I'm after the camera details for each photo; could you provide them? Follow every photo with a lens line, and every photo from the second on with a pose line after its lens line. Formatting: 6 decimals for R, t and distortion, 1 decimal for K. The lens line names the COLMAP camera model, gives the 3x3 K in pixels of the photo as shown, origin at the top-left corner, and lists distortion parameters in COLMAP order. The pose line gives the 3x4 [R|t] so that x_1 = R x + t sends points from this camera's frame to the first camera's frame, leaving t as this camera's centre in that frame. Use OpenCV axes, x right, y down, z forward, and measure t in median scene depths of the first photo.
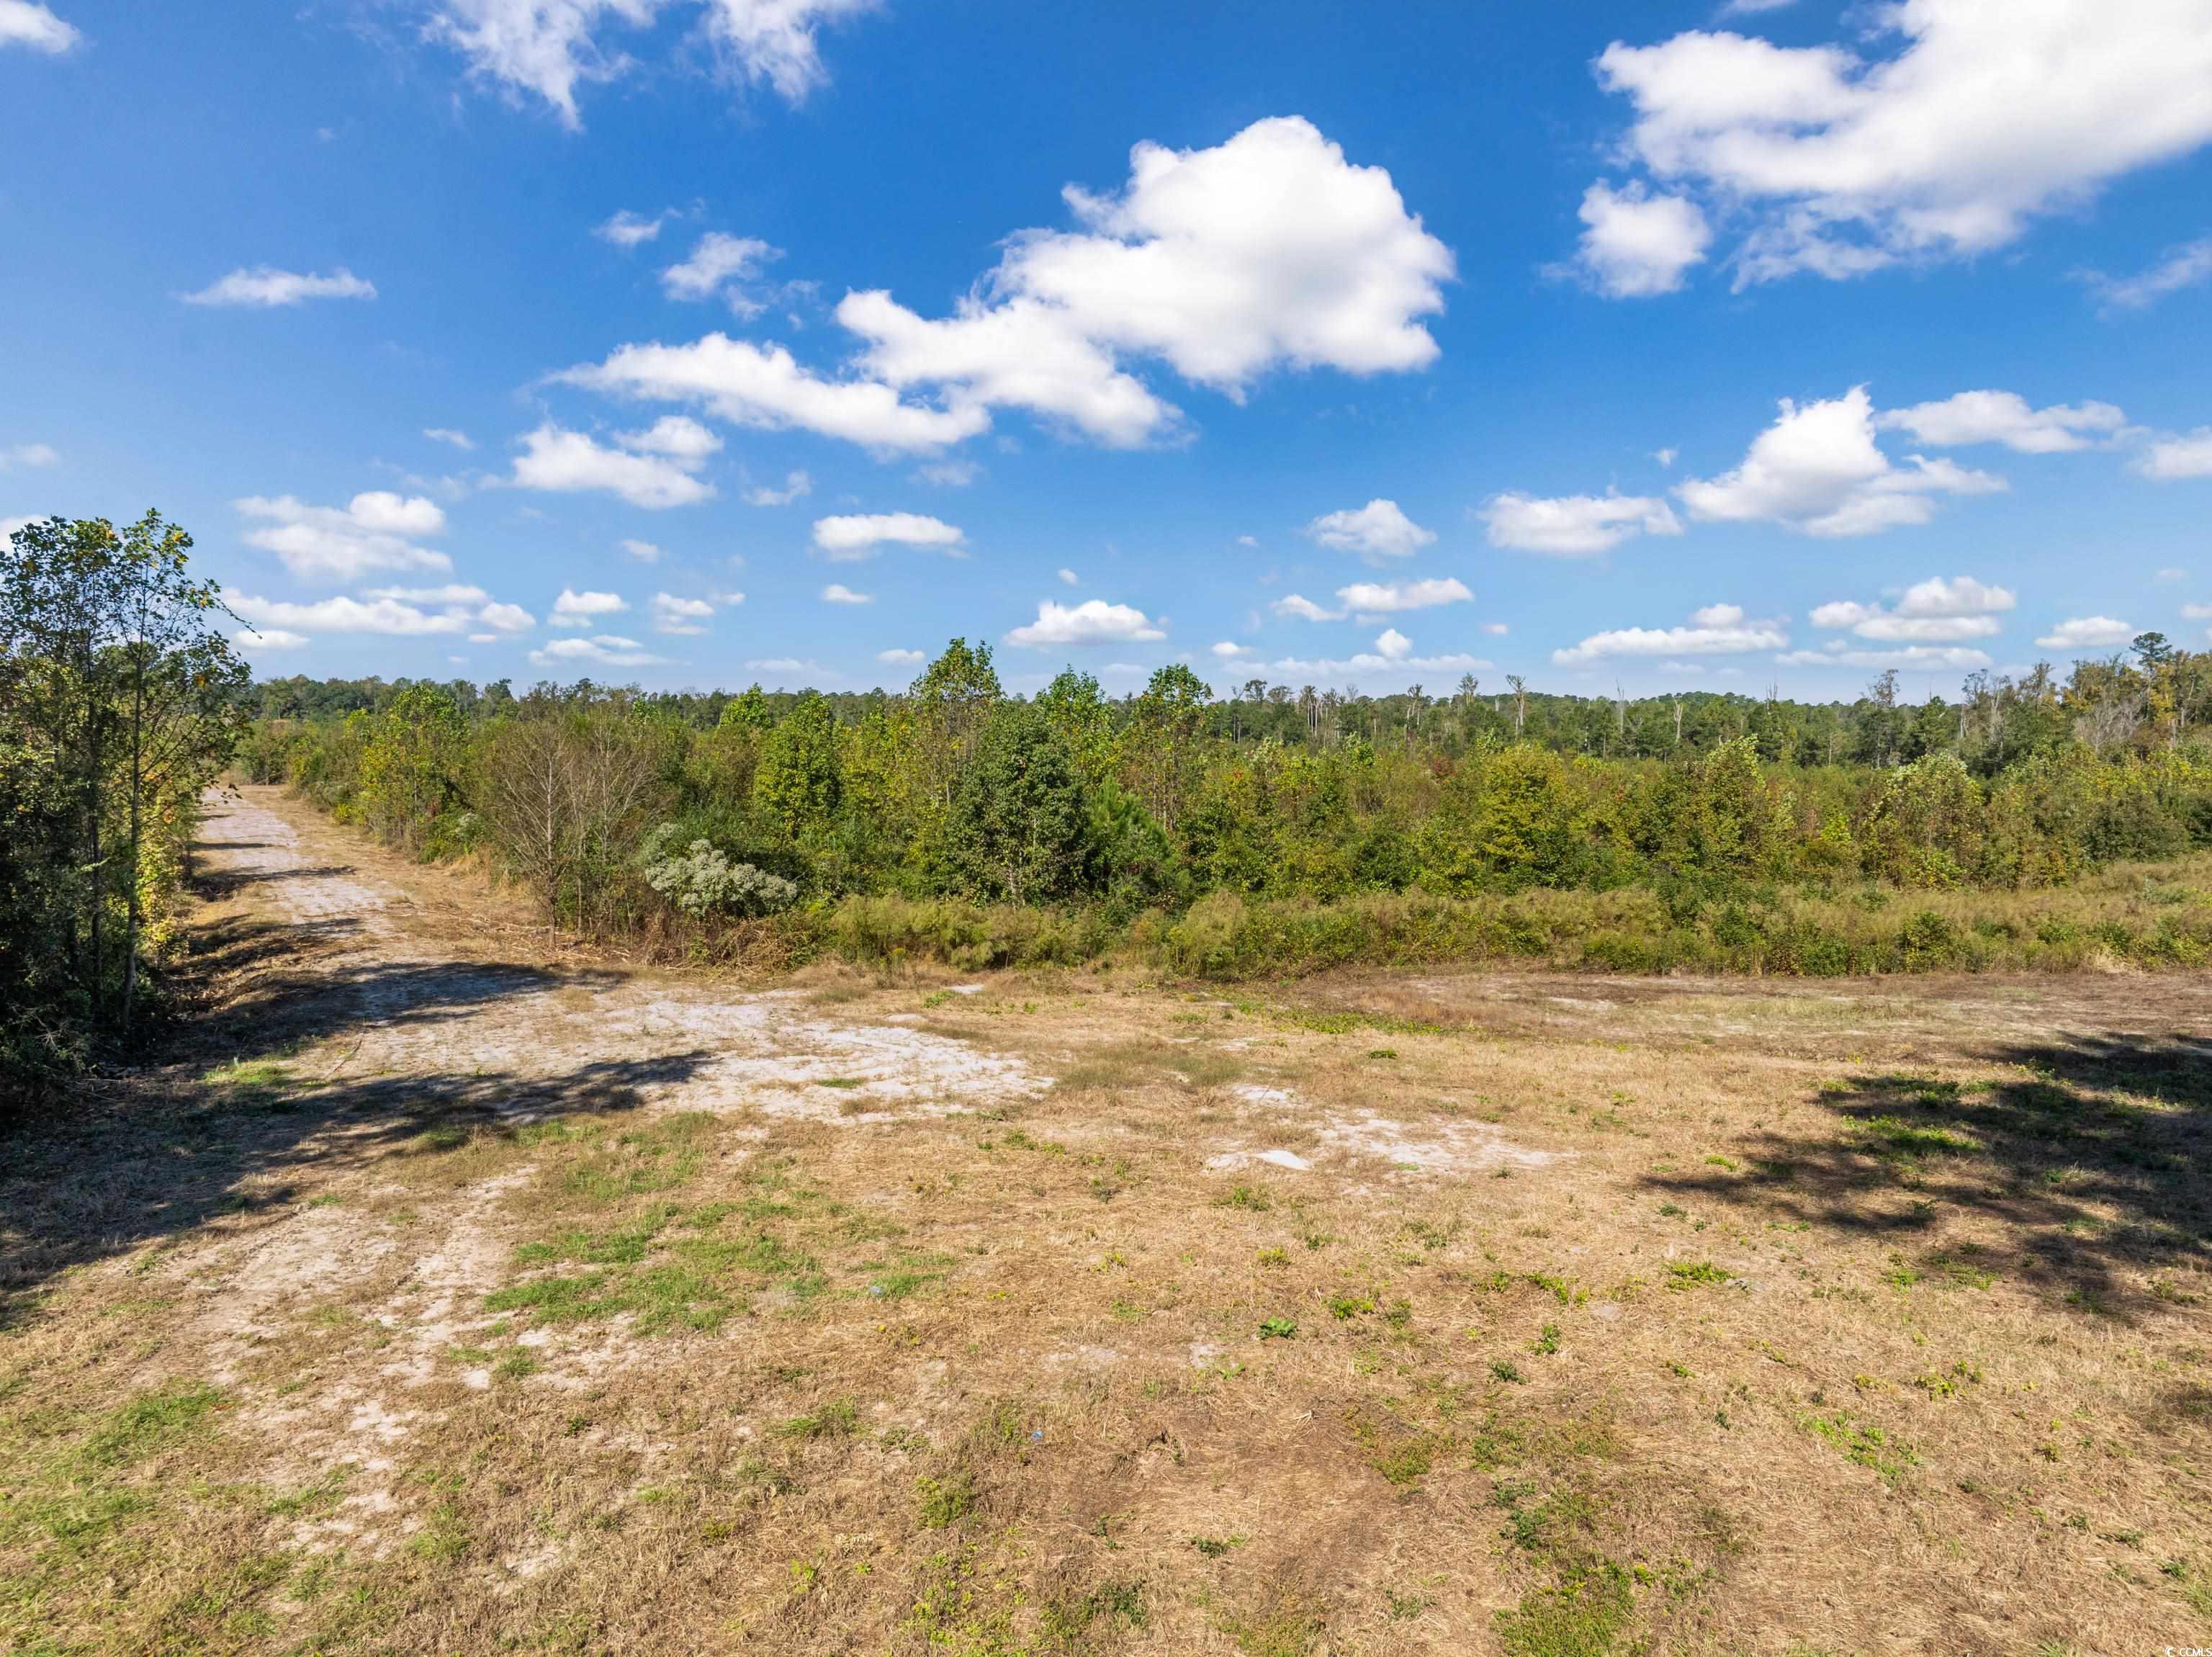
lens RADIAL K [[1547.1, 0, 1106.0], [0, 1547.1, 828.5], [0, 0, 1]] dist [-0.042175, 0.010477]
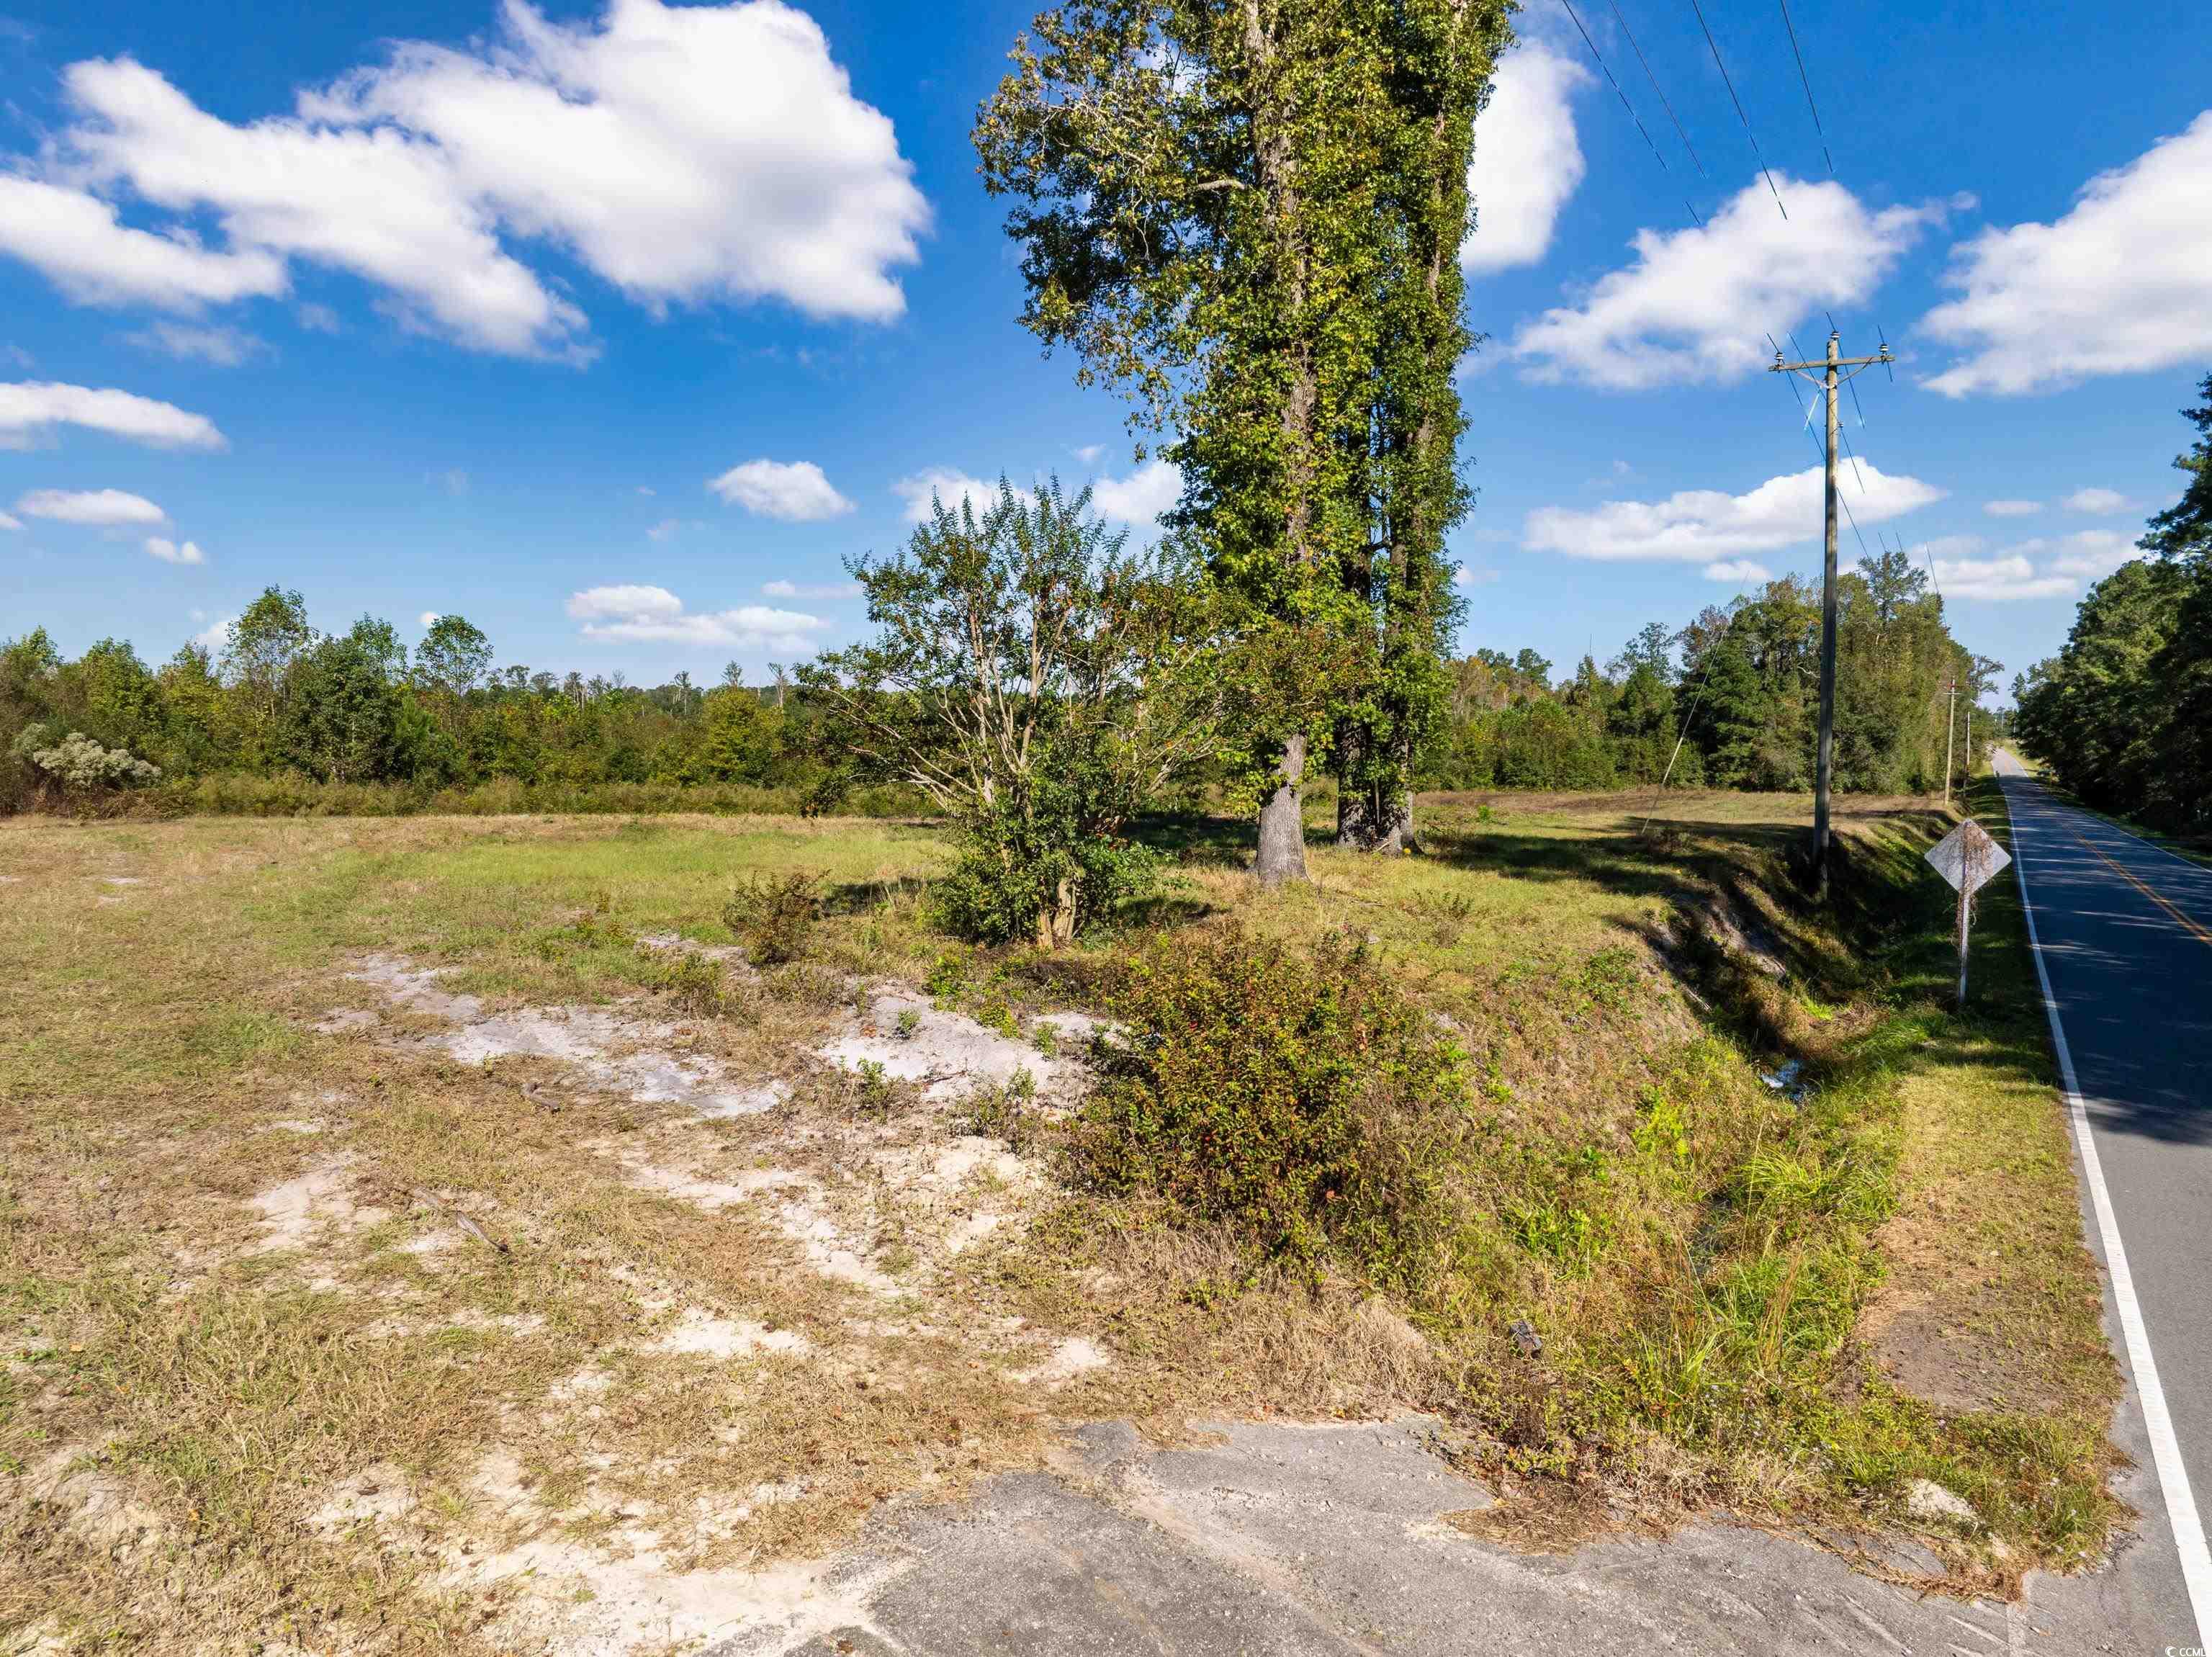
lens RADIAL K [[1547.1, 0, 1106.0], [0, 1547.1, 828.5], [0, 0, 1]] dist [-0.042175, 0.010477]
pose [[0.895346, -0.033261, 0.444128, -0.053054], [0.031454, 0.999440, 0.011438, 0.087909], [-0.444260, 0.003728, 0.895890, -0.454693]]
